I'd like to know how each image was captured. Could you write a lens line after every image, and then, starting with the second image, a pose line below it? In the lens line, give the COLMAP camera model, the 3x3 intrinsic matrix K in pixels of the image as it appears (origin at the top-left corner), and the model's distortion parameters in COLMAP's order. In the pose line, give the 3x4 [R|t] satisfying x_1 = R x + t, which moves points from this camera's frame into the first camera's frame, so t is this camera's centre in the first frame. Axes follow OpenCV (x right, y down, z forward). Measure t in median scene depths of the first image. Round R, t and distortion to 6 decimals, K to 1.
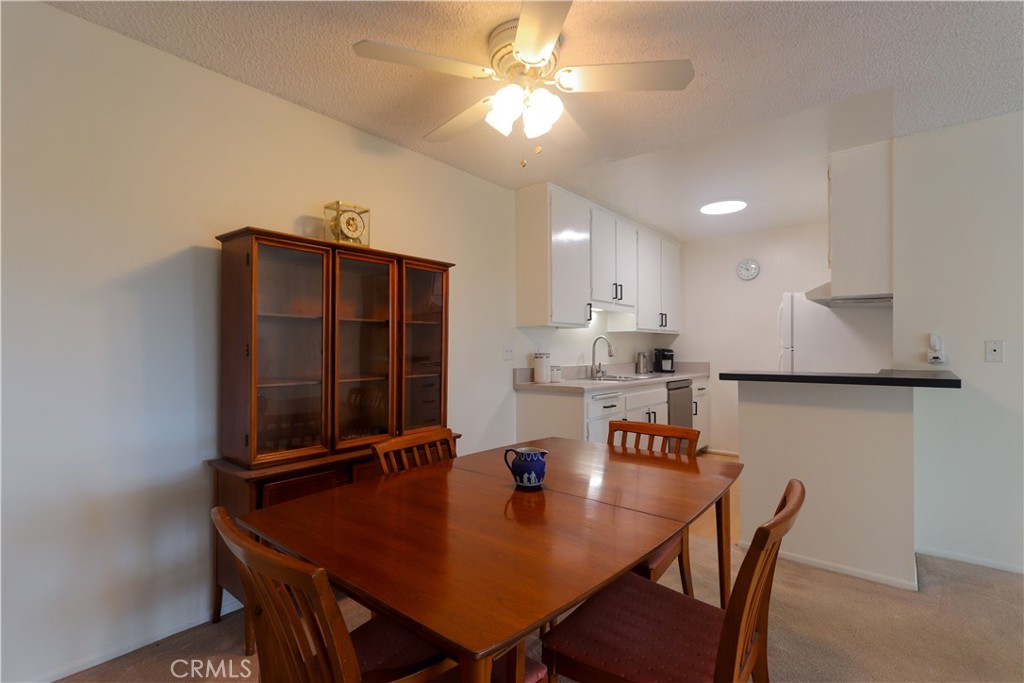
lens RADIAL K [[475.9, 0, 513.3], [0, 475.9, 343.4], [0, 0, 1]] dist [-0.002241, 0.000861]
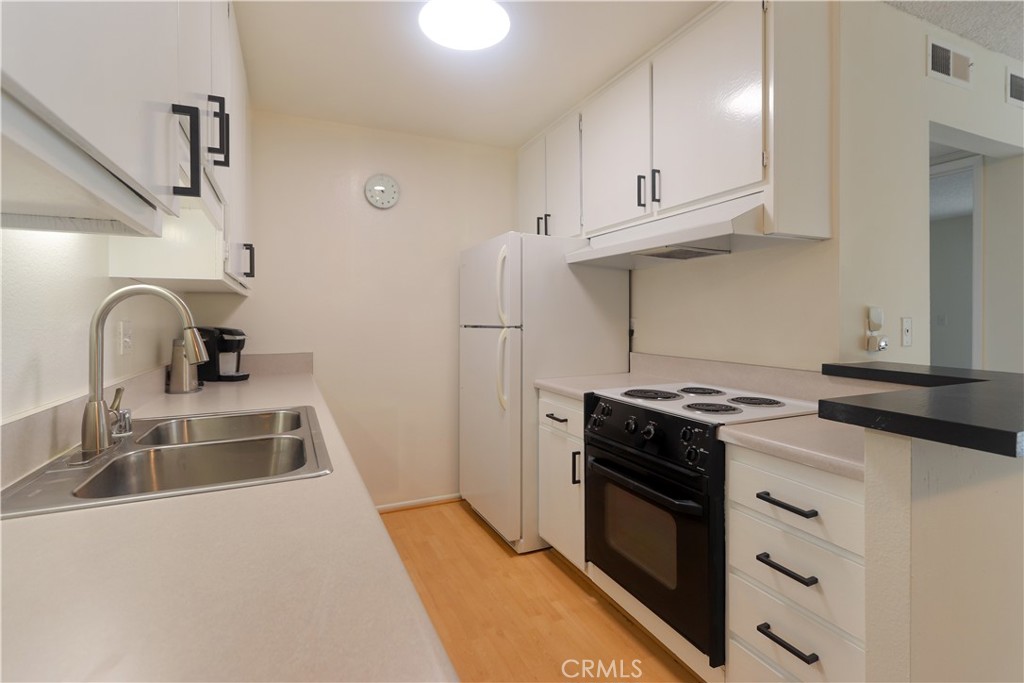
lens RADIAL K [[475.9, 0, 496.0], [0, 475.9, 318.9], [0, 0, 1]] dist [-0.002241, 0.000861]
pose [[0.450109, 0.002342, 0.892970, 0.034199], [-0.009244, 0.999955, 0.002036, -0.000479], [-0.892926, -0.009171, 0.450111, 0.574242]]
